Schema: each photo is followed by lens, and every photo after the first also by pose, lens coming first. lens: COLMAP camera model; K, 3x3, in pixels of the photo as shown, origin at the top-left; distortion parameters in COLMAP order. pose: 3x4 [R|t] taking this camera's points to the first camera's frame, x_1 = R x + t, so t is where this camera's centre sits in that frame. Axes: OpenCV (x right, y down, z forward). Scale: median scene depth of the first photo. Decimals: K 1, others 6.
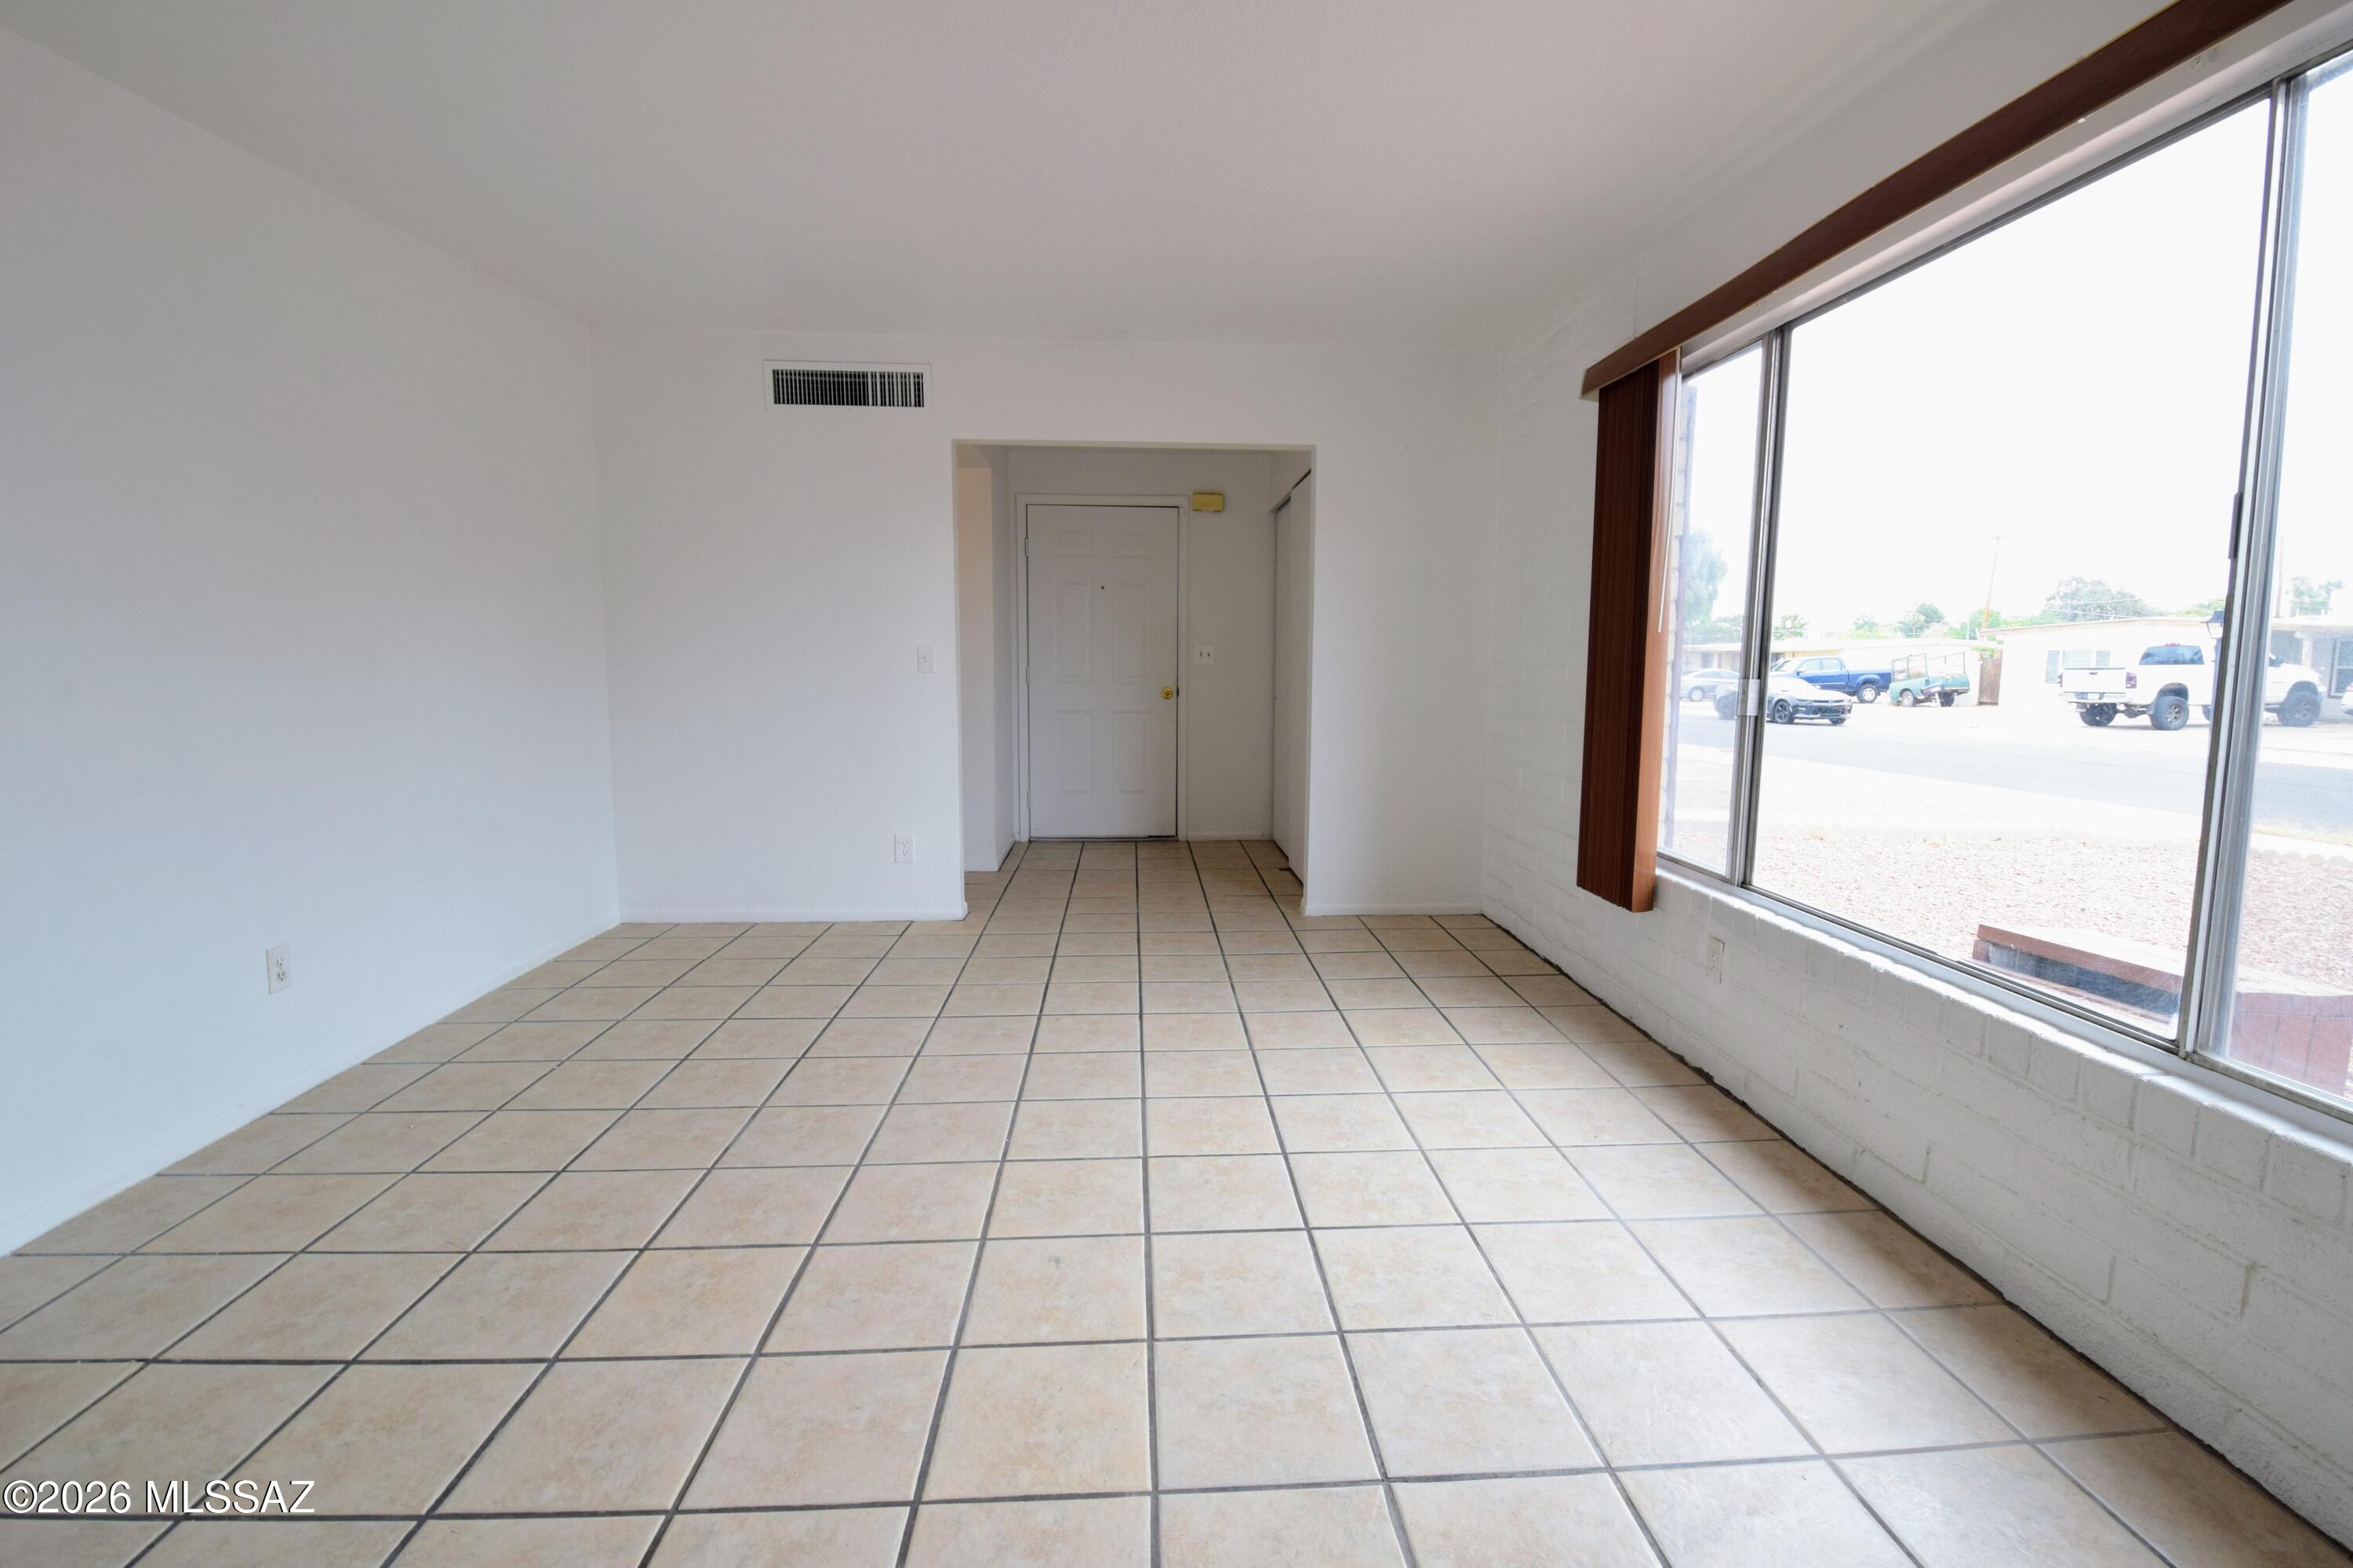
lens RADIAL K [[1036.3, 0, 1197.4], [0, 1036.3, 772.7], [0, 0, 1]] dist [-0.001335, -0.009505]
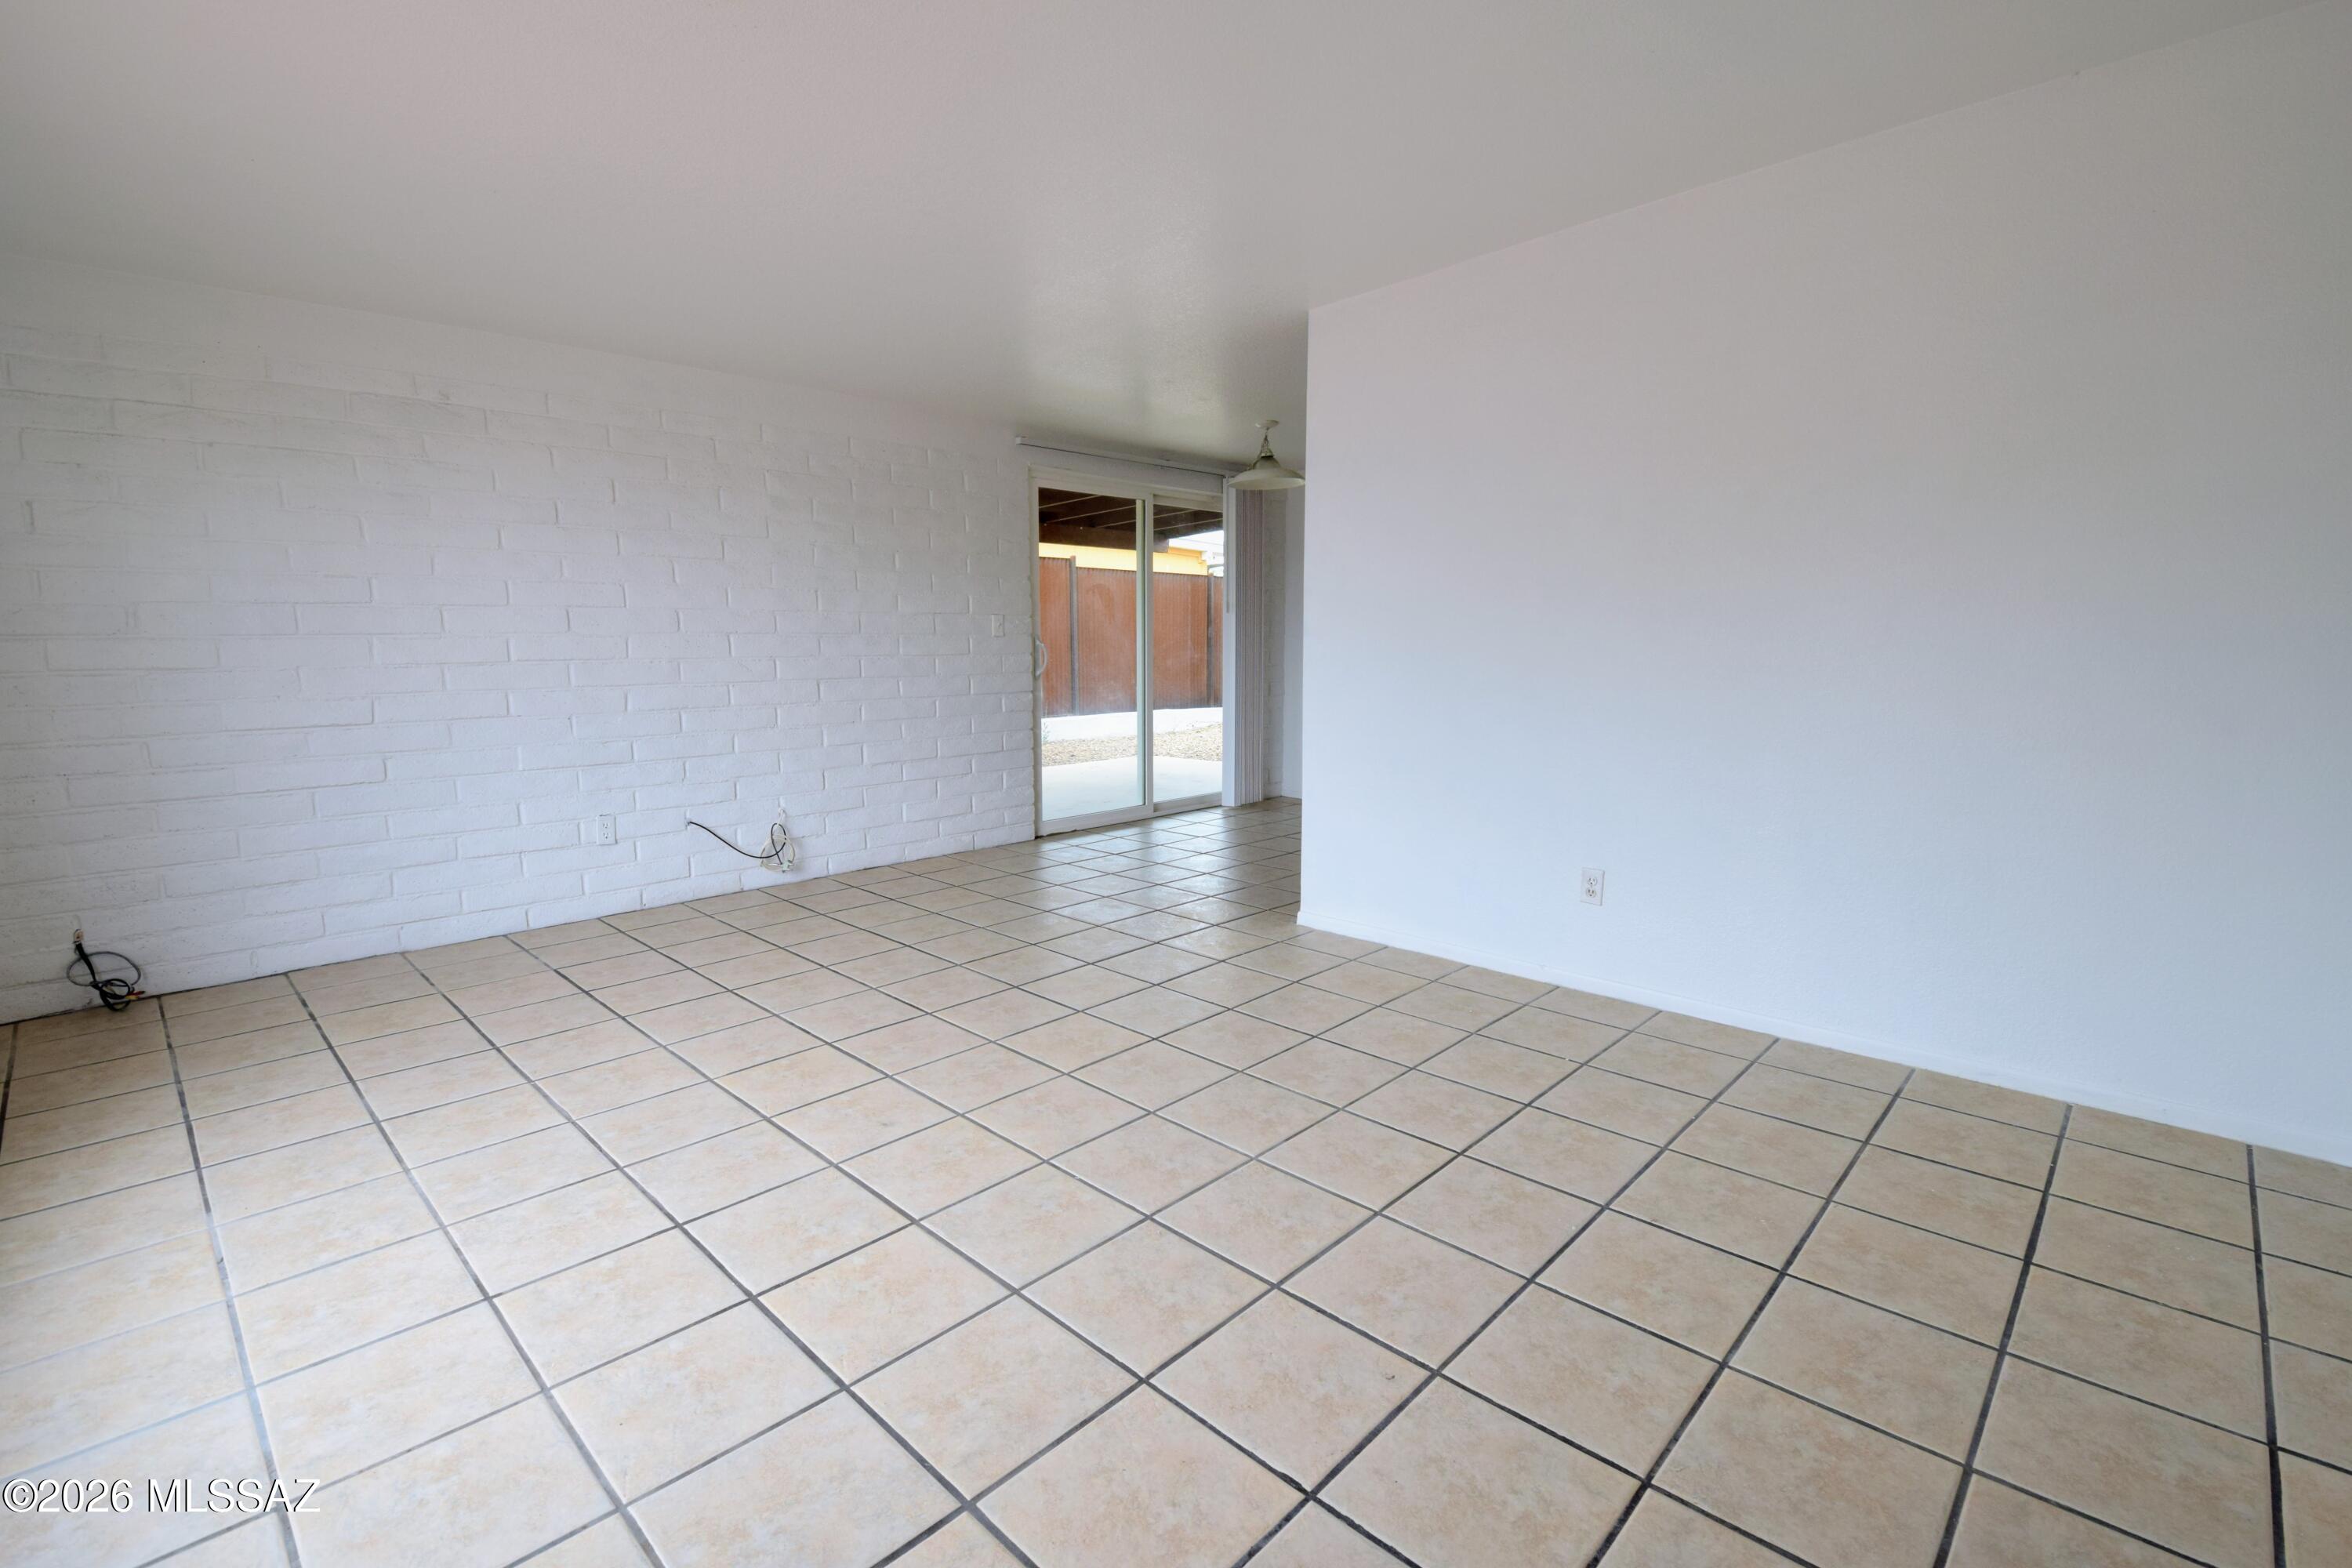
lens RADIAL K [[1035.9, 0, 1192.1], [0, 1035.9, 738.6], [0, 0, 1]] dist [-0.001335, -0.009505]
pose [[-0.725211, 0.066723, -0.685286, 0.271665], [-0.082081, 0.979818, 0.182264, -0.153518], [0.683617, 0.188429, -0.705098, 1.336795]]
